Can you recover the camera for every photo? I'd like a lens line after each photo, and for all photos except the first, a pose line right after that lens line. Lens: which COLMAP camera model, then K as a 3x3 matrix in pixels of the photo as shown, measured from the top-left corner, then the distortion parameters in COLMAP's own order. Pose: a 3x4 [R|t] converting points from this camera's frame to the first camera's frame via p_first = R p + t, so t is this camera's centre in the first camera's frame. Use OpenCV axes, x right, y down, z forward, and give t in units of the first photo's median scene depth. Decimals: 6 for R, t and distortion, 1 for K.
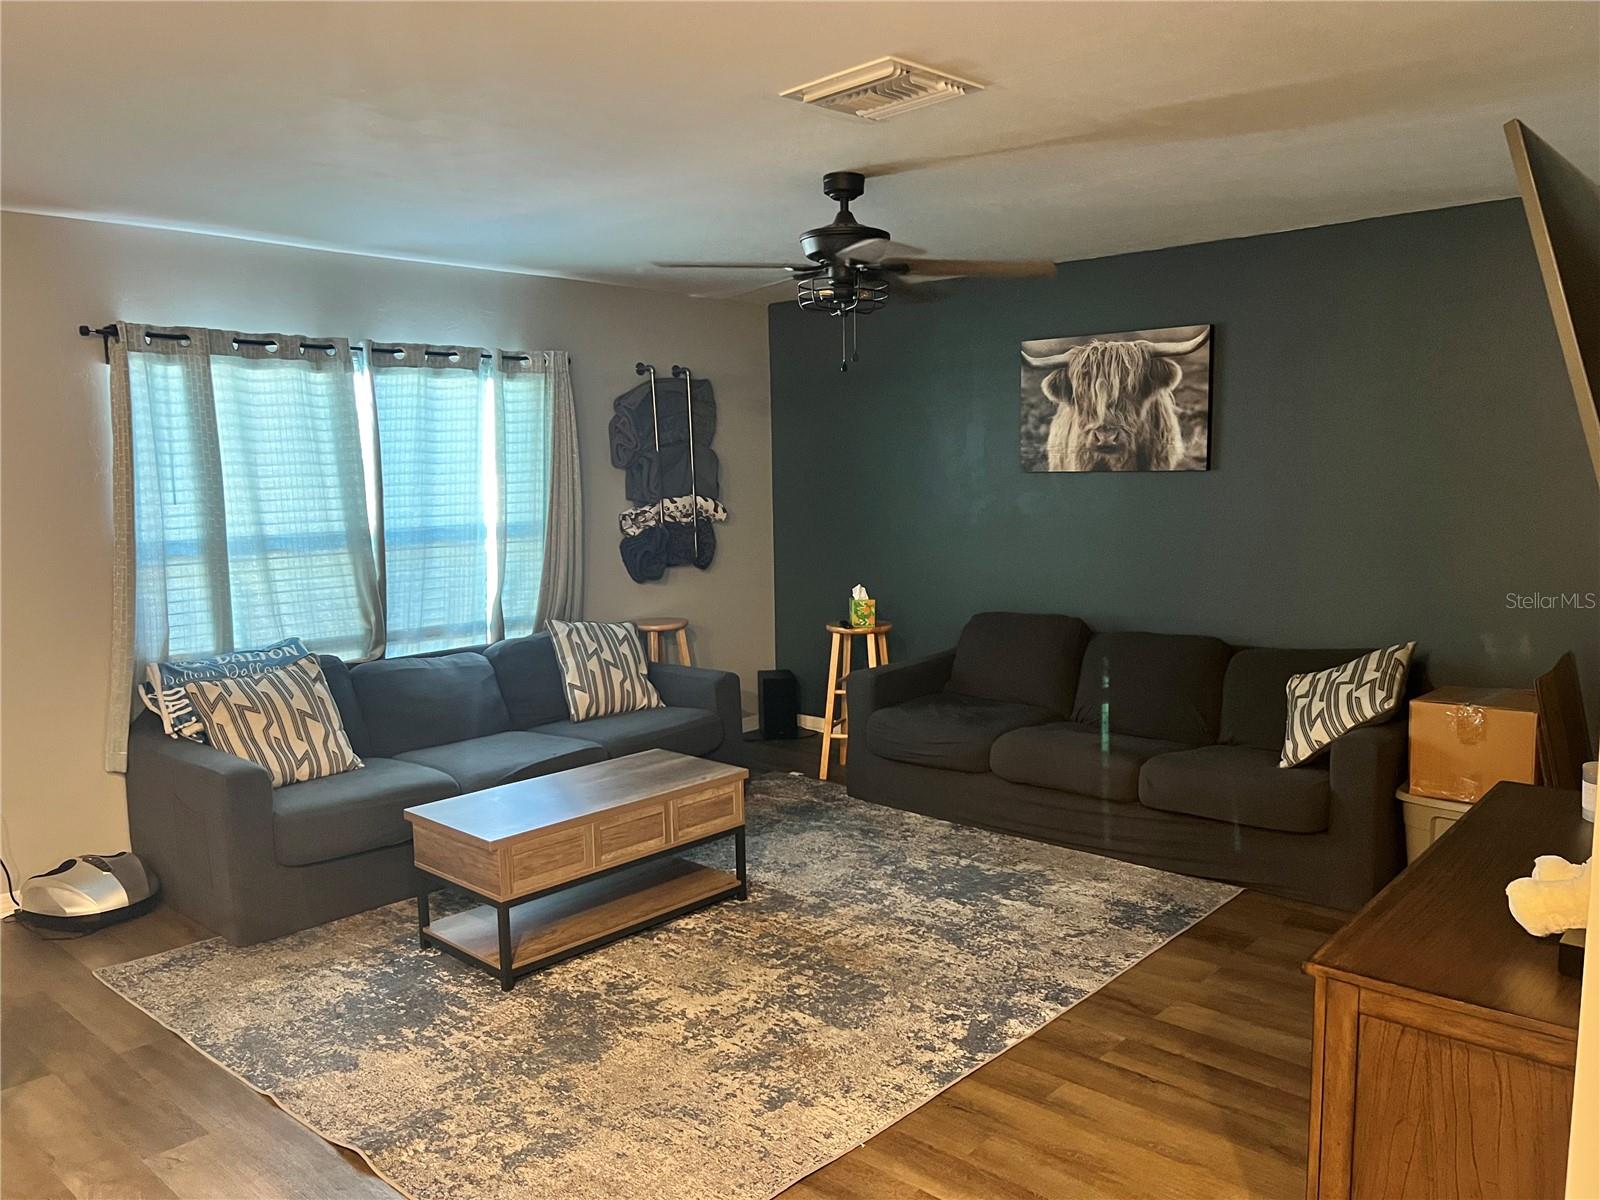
lens RADIAL K [[1226.5, 0, 788.0], [0, 1226.5, 605.1], [0, 0, 1]] dist [0.057250, -0.062854]
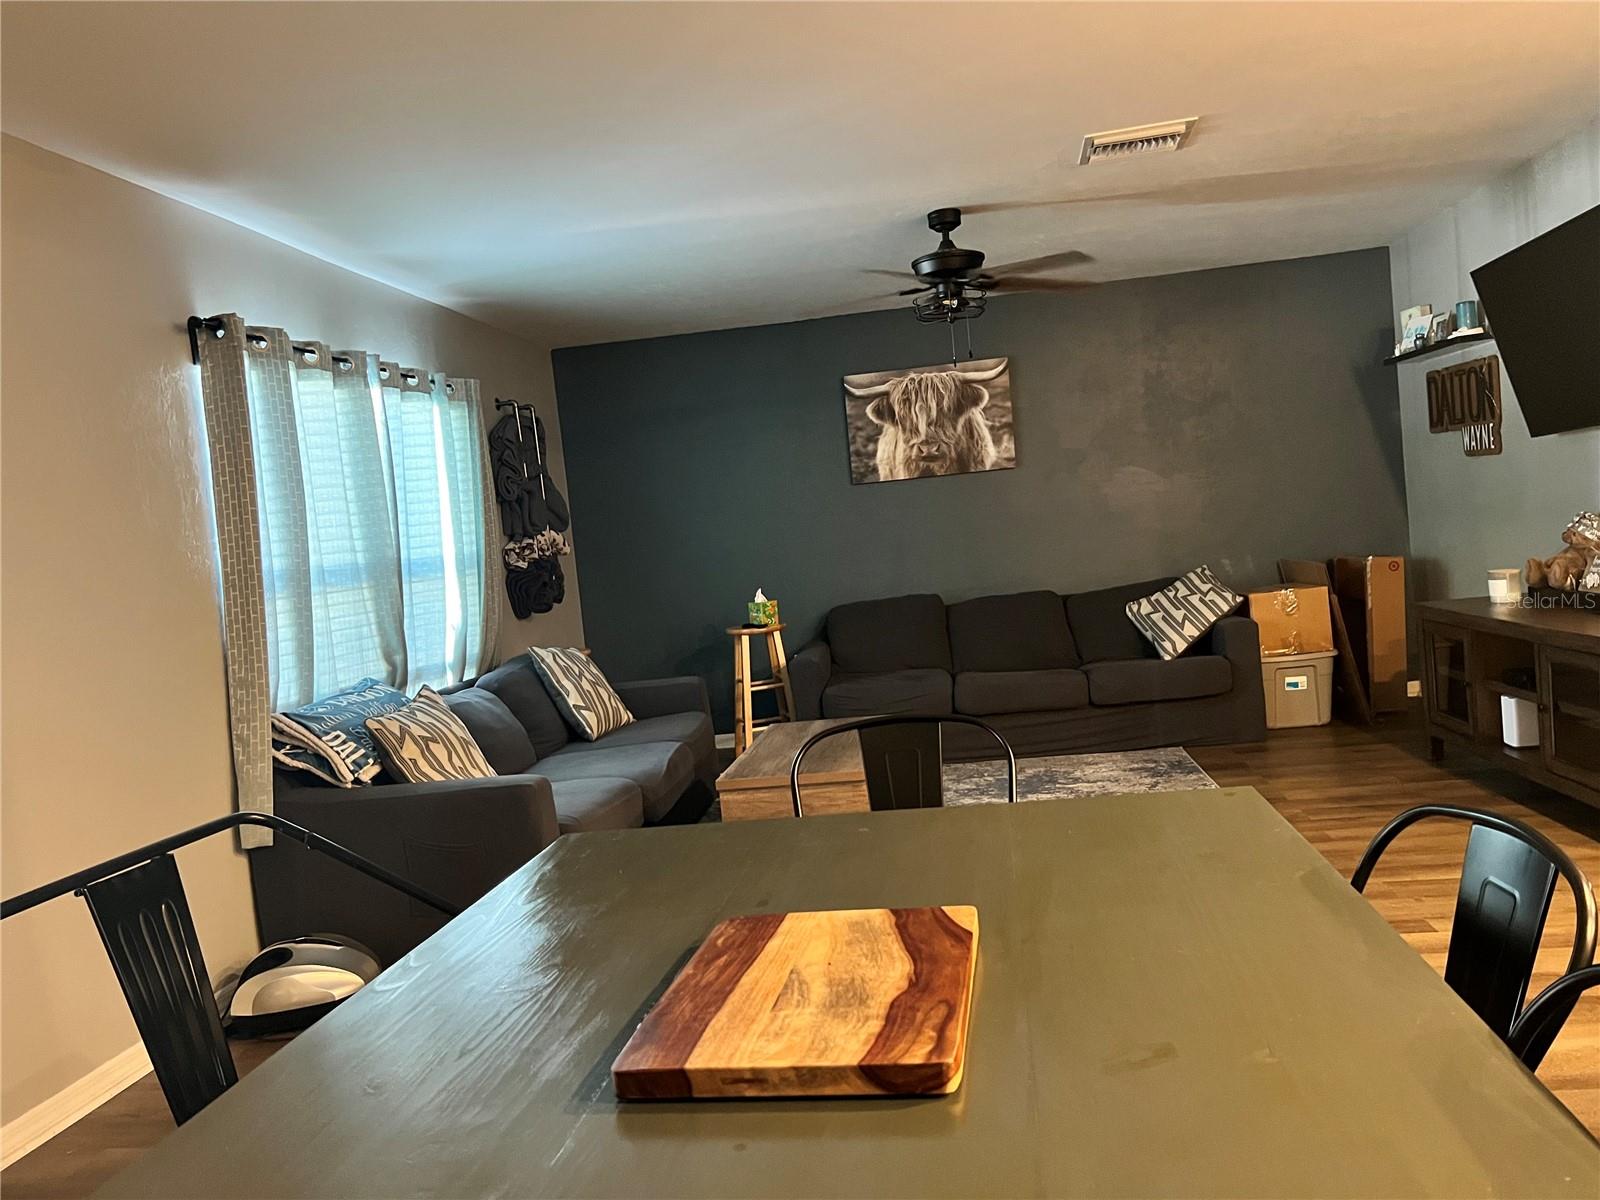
lens RADIAL K [[1226.5, 0, 799.5], [0, 1226.5, 601.1], [0, 0, 1]] dist [0.057250, -0.062854]
pose [[0.806862, -0.096759, 0.582761, -0.600129], [0.151751, 0.987340, -0.046173, 0.054586], [-0.570916, 0.125690, 0.811331, 0.086463]]
